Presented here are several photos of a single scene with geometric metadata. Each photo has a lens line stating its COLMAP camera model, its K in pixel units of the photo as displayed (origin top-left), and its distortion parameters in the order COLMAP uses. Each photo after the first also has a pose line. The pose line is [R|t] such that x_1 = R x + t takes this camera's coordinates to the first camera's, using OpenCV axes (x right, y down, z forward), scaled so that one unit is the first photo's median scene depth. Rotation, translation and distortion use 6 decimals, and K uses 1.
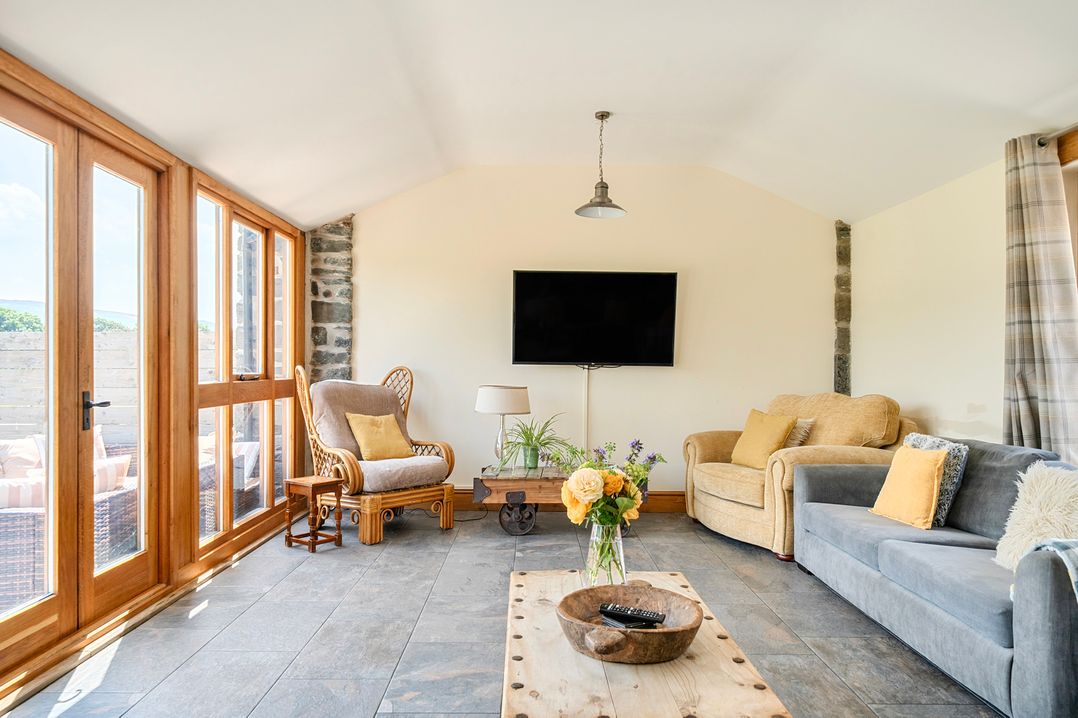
lens RADIAL K [[723.2, 0, 522.7], [0, 723.2, 368.7], [0, 0, 1]] dist [0.003085, -0.000335]
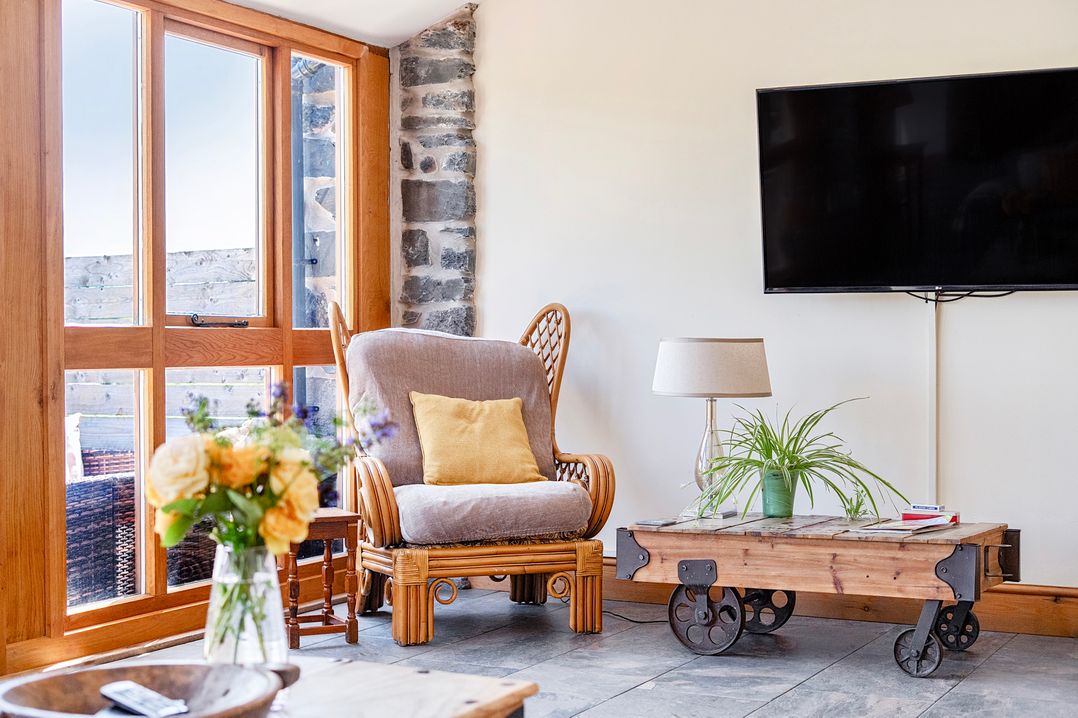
lens RADIAL K [[1568.6, 0, 575.3], [0, 1568.6, 343.2], [0, 0, 1]] dist [-0.003954, -0.045775]
pose [[0.898539, -0.008445, -0.438813, 0.346909], [0.005819, 0.999956, -0.007329, 0.035205], [0.438855, 0.004032, 0.898549, 0.052665]]
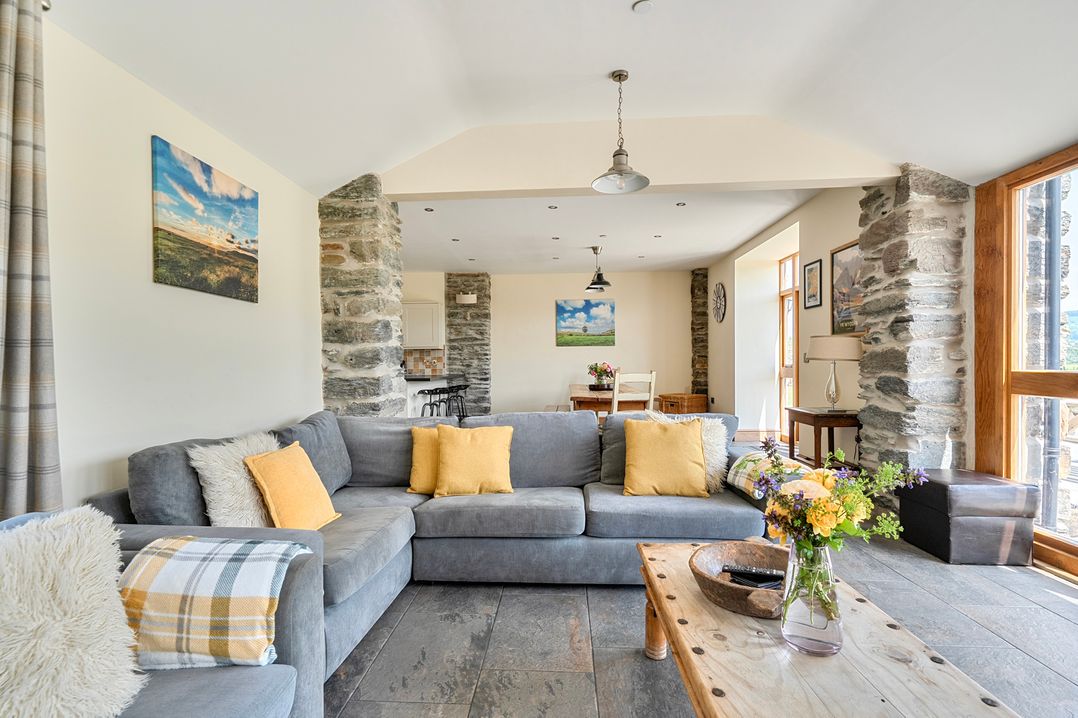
lens RADIAL K [[508.9, 0, 534.0], [0, 508.9, 365.9], [0, 0, 1]] dist [-0.000643, -0.000512]
pose [[-0.998571, 0.000222, 0.053435, 0.170896], [0.000404, 0.999994, 0.003397, 0.005248], [-0.053434, 0.003413, -0.998566, 0.686642]]
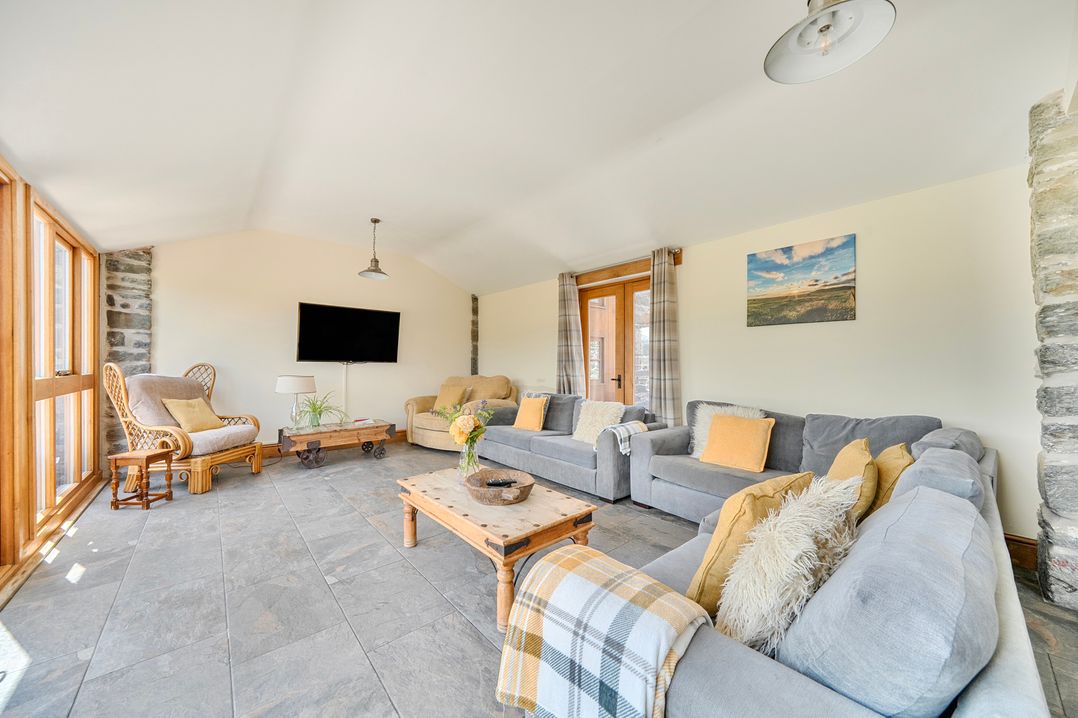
lens RADIAL K [[384.4, 0, 528.9], [0, 384.4, 362.6], [0, 0, 1]] dist [-0.001025, -0.000218]
pose [[0.757627, -0.001457, 0.652686, -0.194300], [0.002695, 0.999996, -0.000895, -0.002143], [-0.652682, 0.002437, 0.757628, 0.039304]]
